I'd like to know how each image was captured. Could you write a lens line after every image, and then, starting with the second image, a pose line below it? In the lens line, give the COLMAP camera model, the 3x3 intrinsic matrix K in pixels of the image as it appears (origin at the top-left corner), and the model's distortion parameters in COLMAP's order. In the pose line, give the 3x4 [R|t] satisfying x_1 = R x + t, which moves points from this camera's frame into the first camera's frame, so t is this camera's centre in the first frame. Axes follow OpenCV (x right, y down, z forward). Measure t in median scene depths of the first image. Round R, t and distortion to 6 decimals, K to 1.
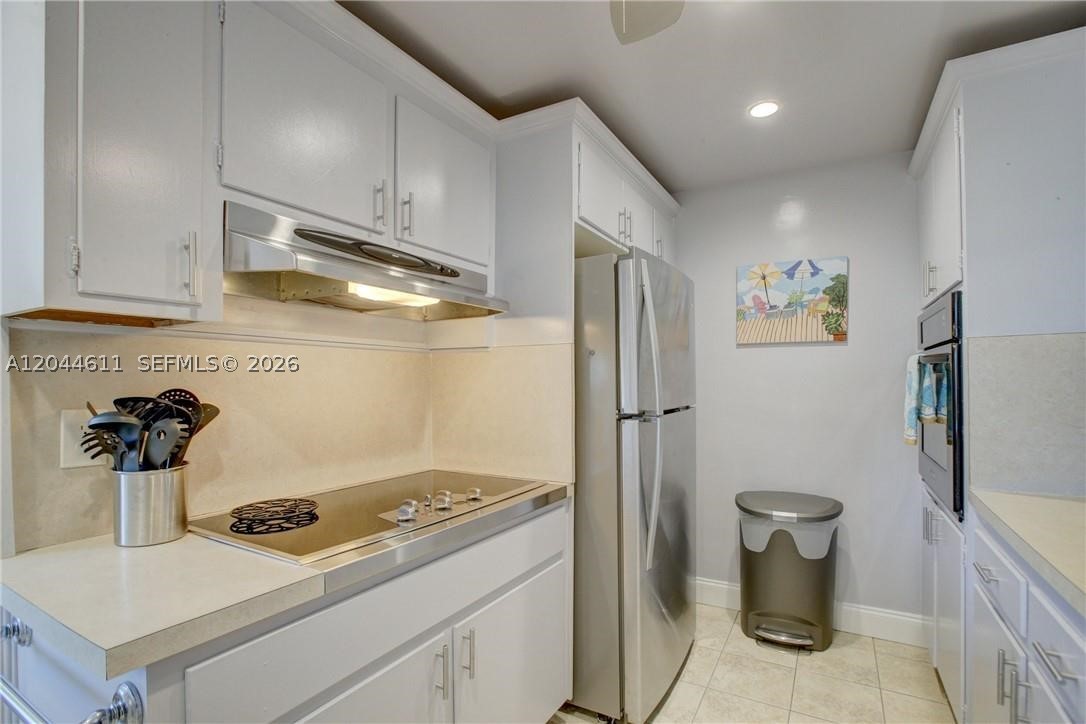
lens RADIAL K [[507.2, 0, 551.2], [0, 507.2, 386.3], [0, 0, 1]] dist [-0.044080, 0.001899]
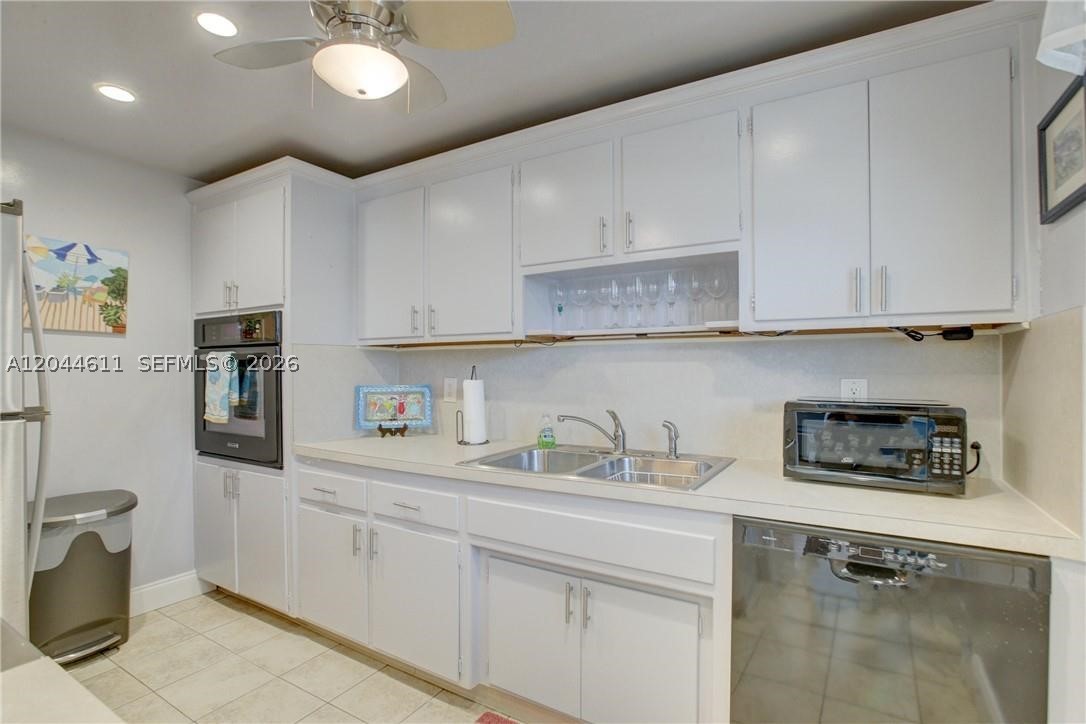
lens RADIAL K [[507.2, 0, 543.4], [0, 507.2, 367.6], [0, 0, 1]] dist [-0.044080, 0.001899]
pose [[0.007271, 0.013360, 0.999884, -0.407531], [0.012155, 0.999836, -0.013448, 0.002827], [-0.999900, 0.012252, 0.007108, 0.130323]]
